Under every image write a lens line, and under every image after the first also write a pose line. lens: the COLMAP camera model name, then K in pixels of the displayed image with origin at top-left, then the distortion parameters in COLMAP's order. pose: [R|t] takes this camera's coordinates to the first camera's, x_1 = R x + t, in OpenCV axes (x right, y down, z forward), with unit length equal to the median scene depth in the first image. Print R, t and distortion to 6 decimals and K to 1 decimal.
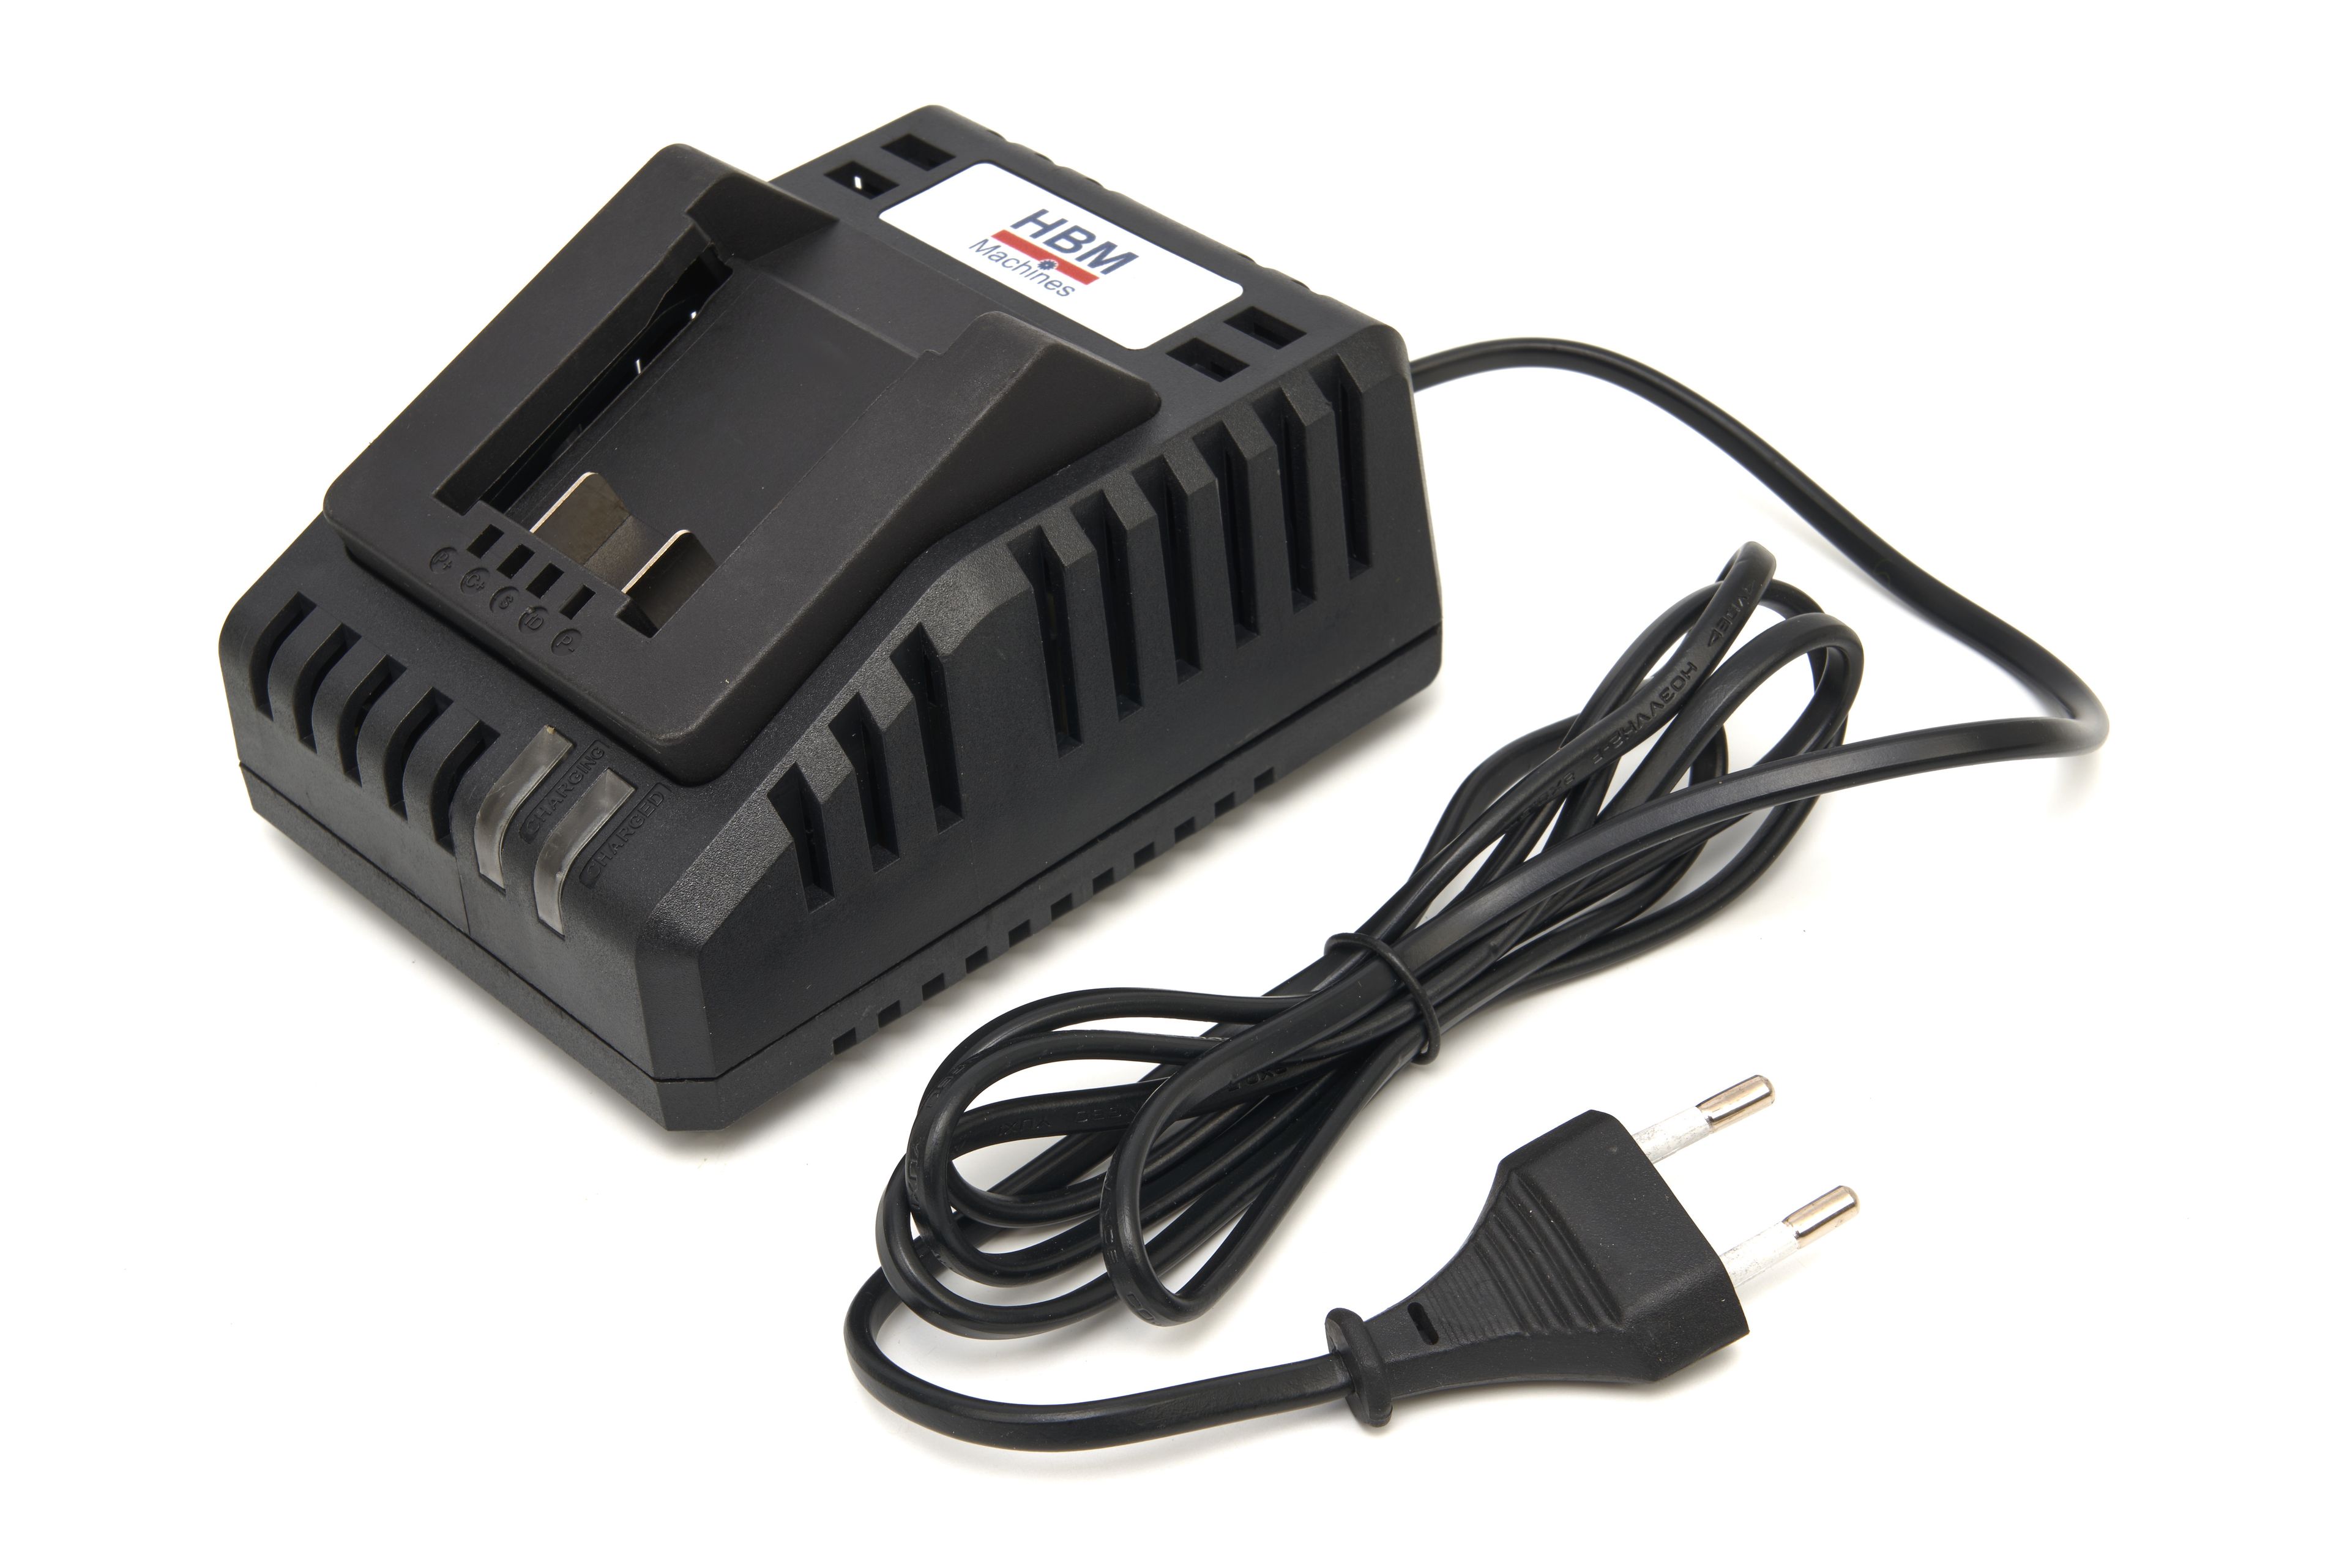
lens RADIAL K [[4044.8, 0, 1175.0], [0, 4044.8, 784.0], [0, 0, 1]] dist [-0.027301, -0.140746]
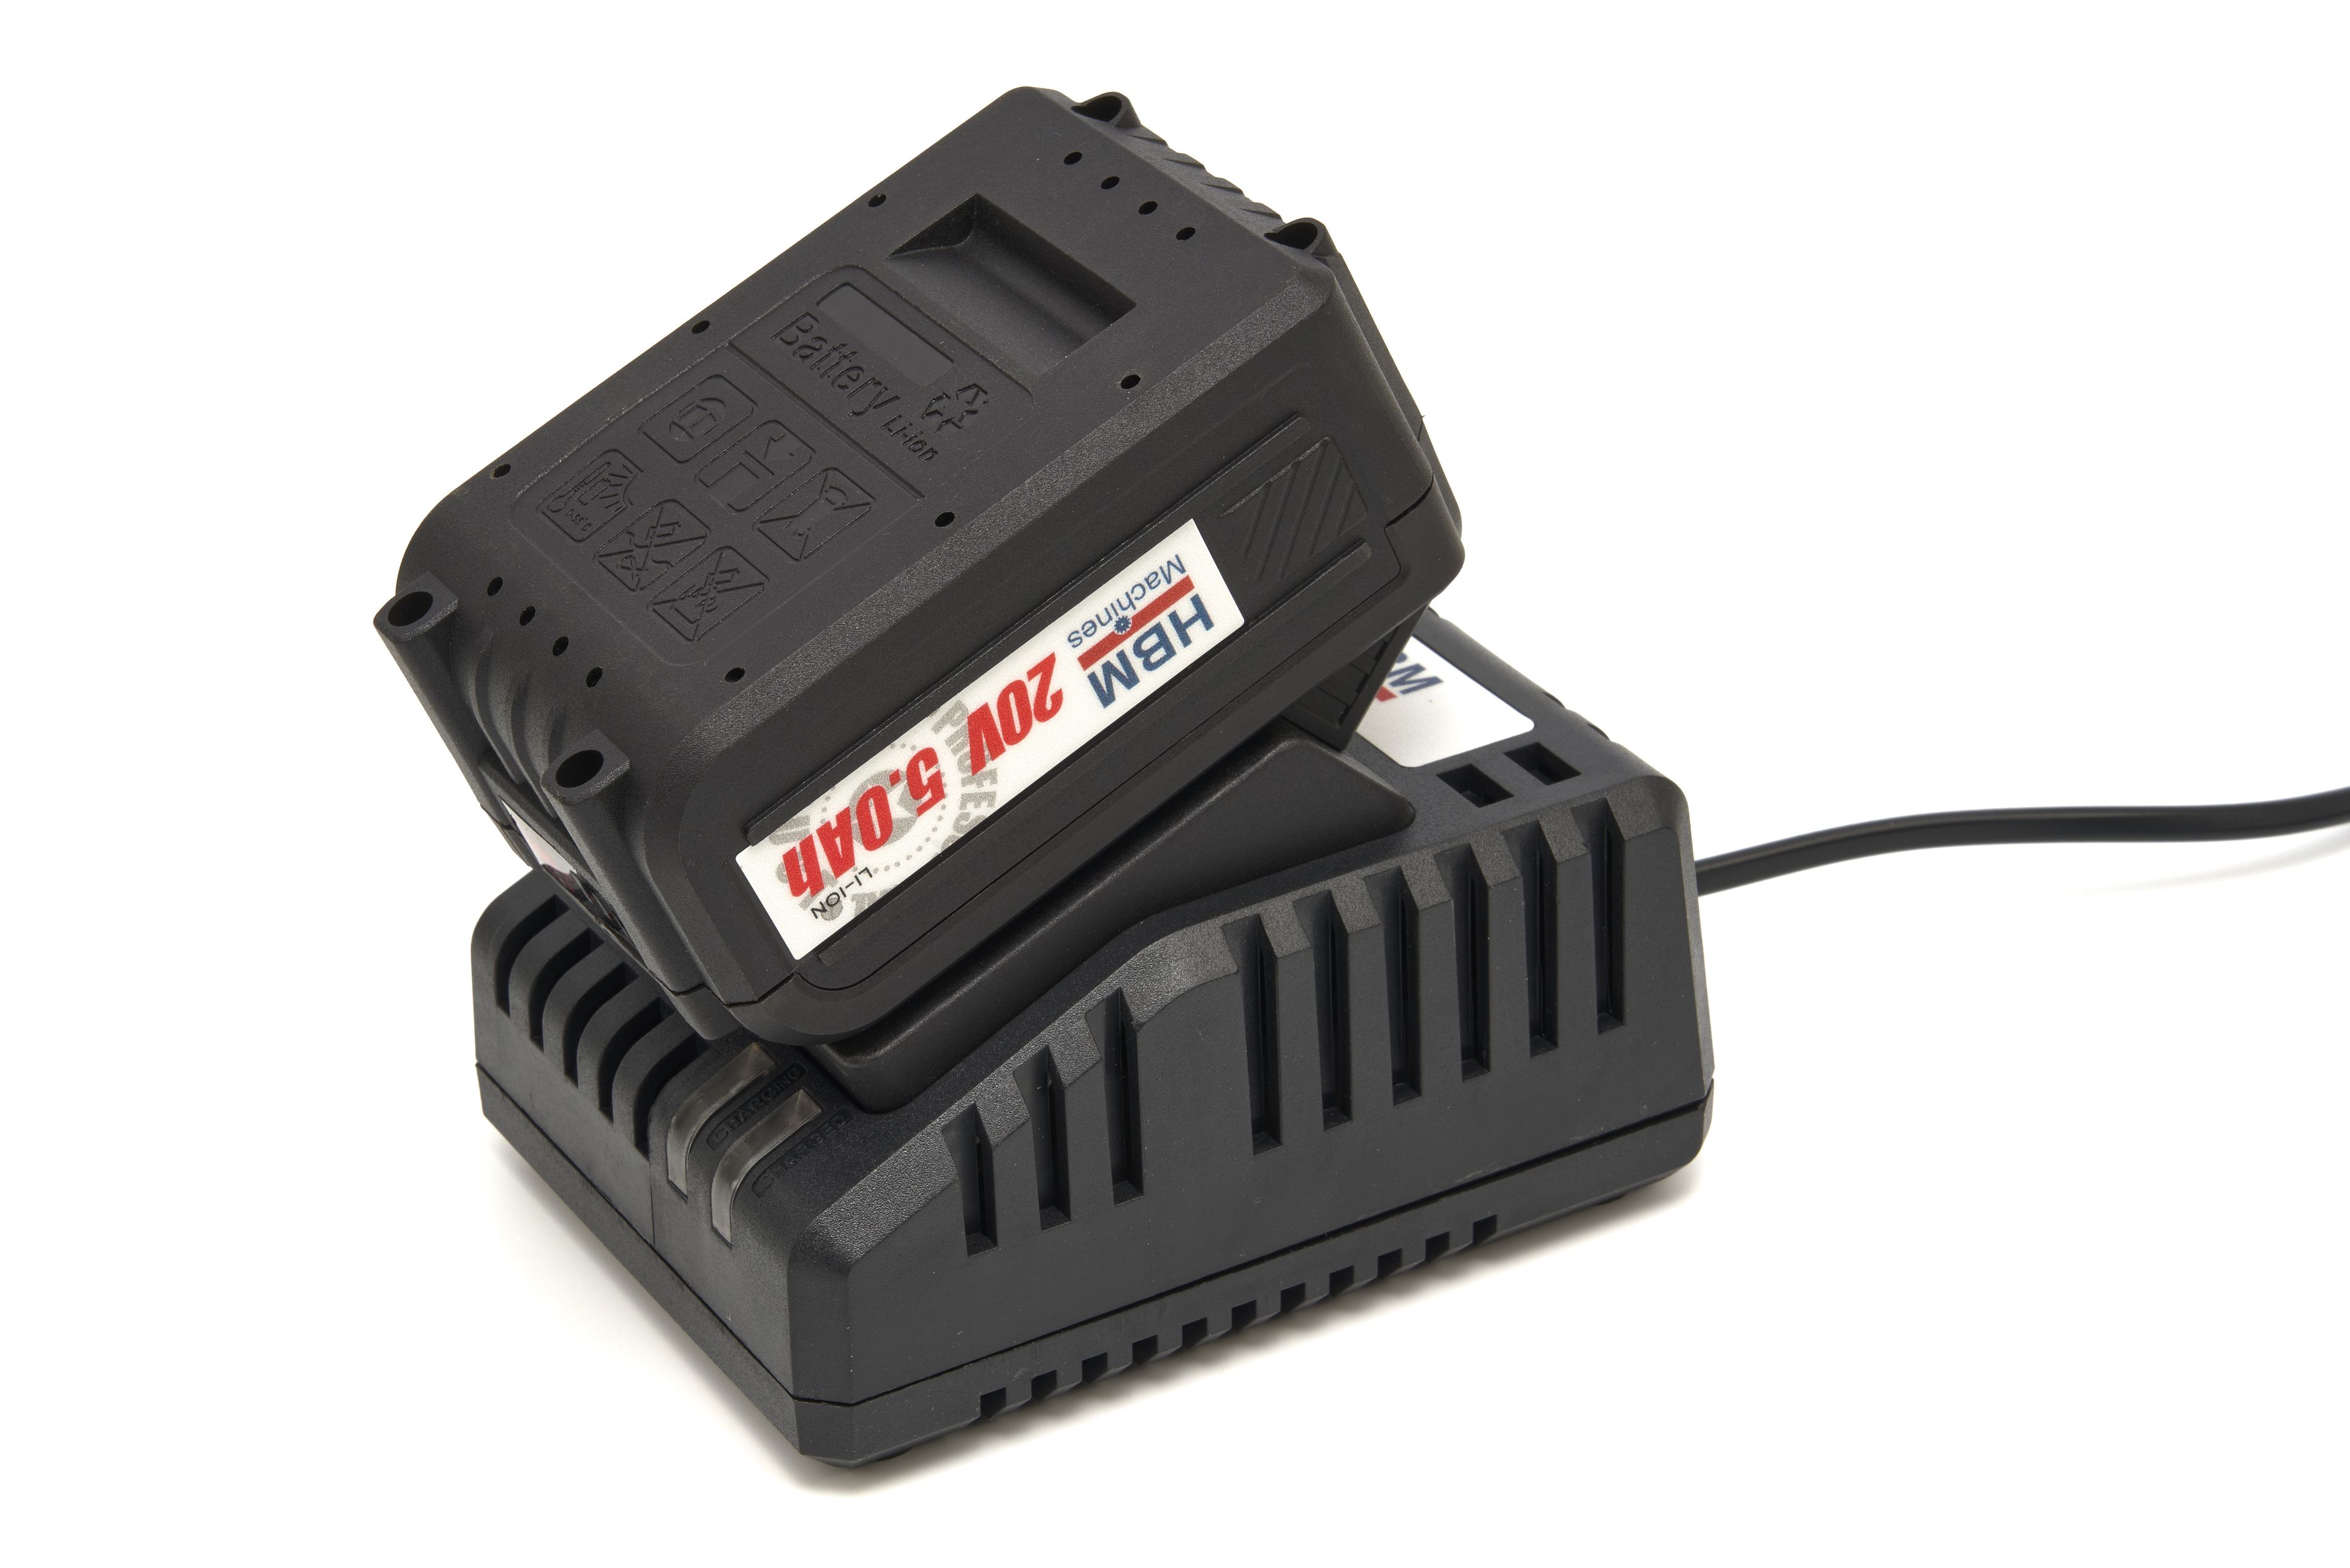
lens RADIAL K [[6195.1, 0, 1175.0], [0, 6195.1, 784.0], [0, 0, 1]] dist [-0.083156, 0.016305]
pose [[0.974054, 0.131985, -0.183846, 0.220807], [-0.157860, 0.978323, -0.134030, 0.111899], [0.162171, 0.159574, 0.973774, -0.497034]]
